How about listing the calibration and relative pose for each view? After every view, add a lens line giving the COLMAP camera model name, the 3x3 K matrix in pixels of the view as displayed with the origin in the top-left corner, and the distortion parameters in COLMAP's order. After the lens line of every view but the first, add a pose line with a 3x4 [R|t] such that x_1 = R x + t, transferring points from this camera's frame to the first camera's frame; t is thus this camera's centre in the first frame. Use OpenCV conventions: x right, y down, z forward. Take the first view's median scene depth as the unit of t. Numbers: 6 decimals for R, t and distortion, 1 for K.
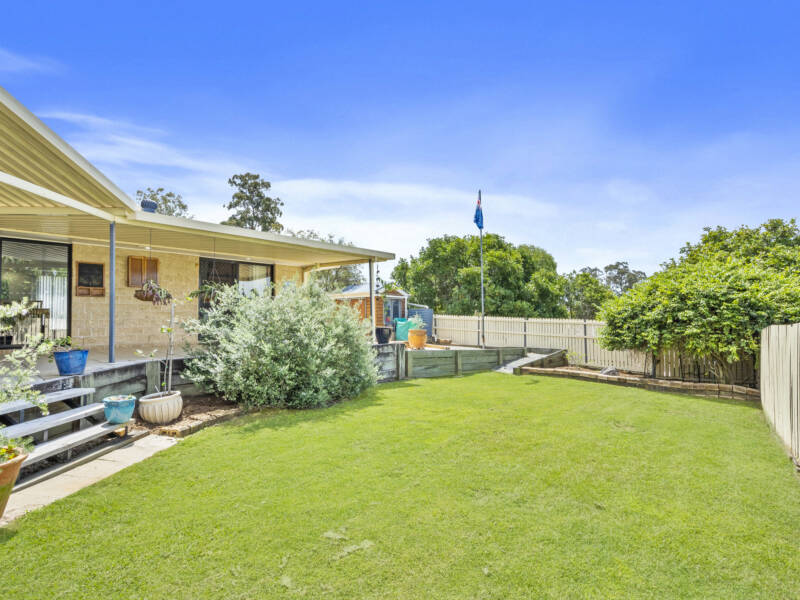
lens RADIAL K [[413.0, 0, 400.0], [0, 413.0, 300.0], [0, 0, 1]] dist [-0.000700, -0.000056]
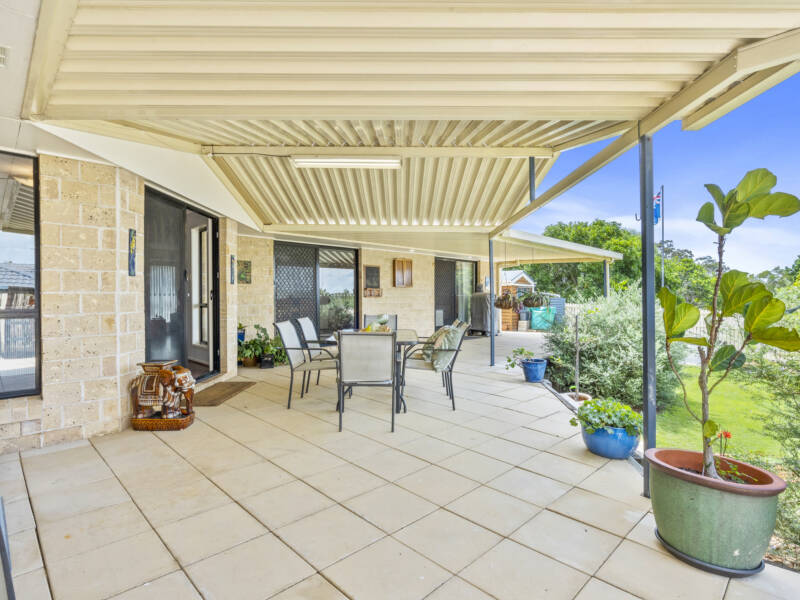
lens RADIAL K [[421.6, 0, 400.0], [0, 421.6, 300.0], [0, 0, 1]] dist [-0.000742, 0.000173]
pose [[0.999074, 0.005414, -0.042679, -0.511665], [-0.003176, 0.998625, 0.052329, -0.048108], [0.042904, -0.052145, 0.997717, -0.084250]]
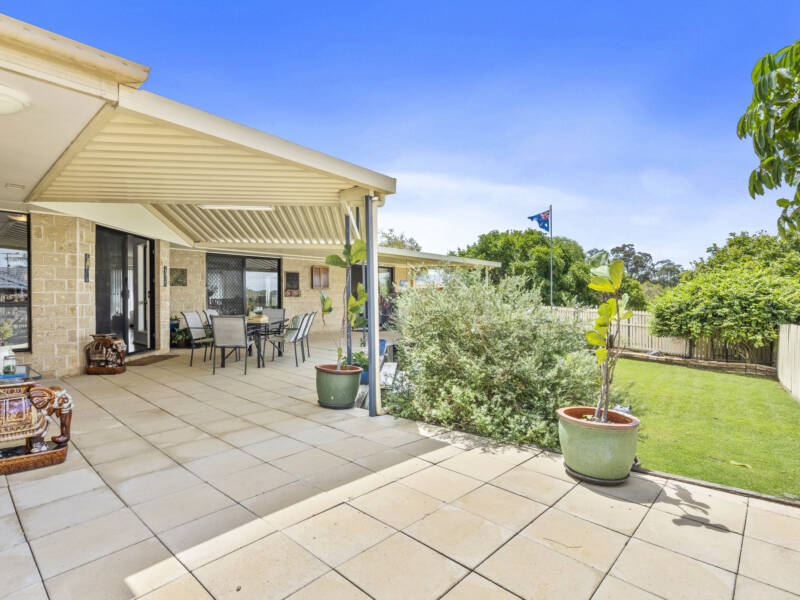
lens RADIAL K [[421.6, 0, 400.0], [0, 421.6, 300.0], [0, 0, 1]] dist [-0.000742, 0.000173]
pose [[0.999957, 0.006557, 0.006580, -0.328181], [-0.006872, 0.998769, 0.049133, -0.055914], [-0.006249, -0.049176, 0.998771, -0.318398]]
